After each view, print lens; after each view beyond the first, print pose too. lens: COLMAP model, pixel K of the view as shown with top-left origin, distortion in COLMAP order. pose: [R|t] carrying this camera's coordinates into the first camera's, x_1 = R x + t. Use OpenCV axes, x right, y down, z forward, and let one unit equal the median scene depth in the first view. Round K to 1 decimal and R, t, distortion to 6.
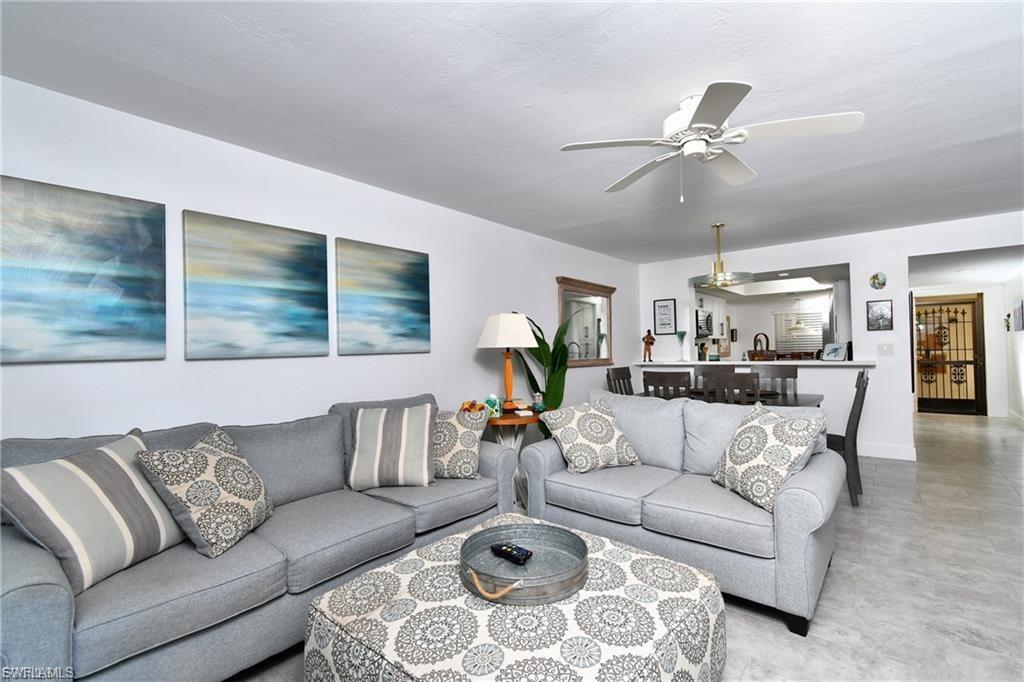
lens RADIAL K [[467.7, 0, 516.4], [0, 467.7, 344.2], [0, 0, 1]] dist [0.008395, -0.000044]
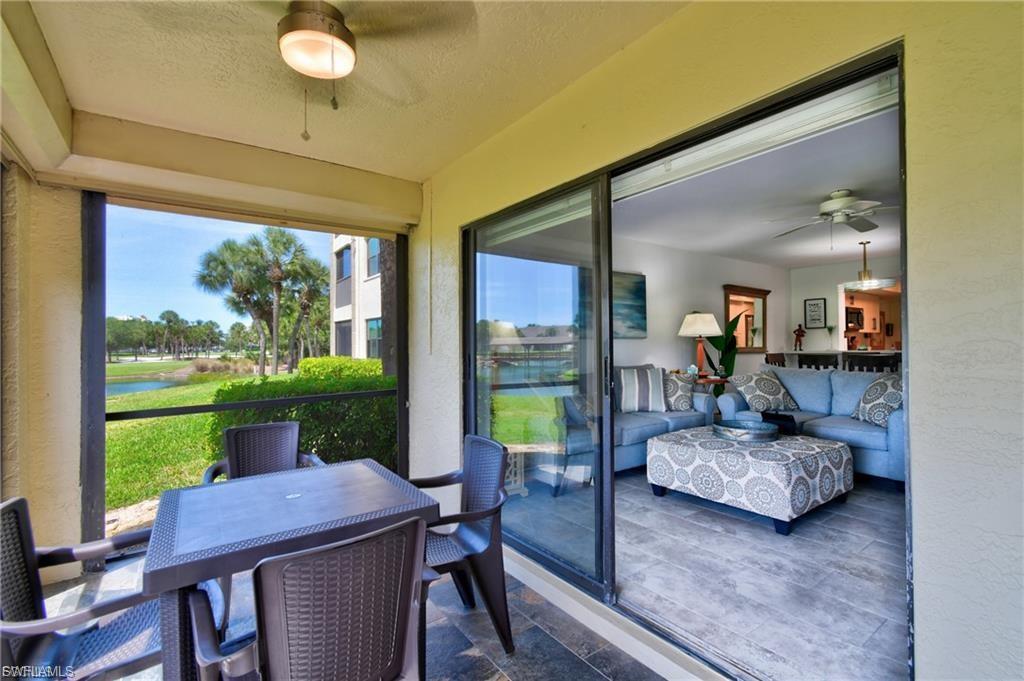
lens RADIAL K [[467.7, 0, 516.4], [0, 467.7, 343.7], [0, 0, 1]] dist [0.008395, -0.000044]
pose [[0.968566, 0.010971, -0.248516, -0.202924], [-0.008181, 0.999891, 0.012257, 0.017170], [0.248623, -0.009838, 0.968550, -0.579533]]
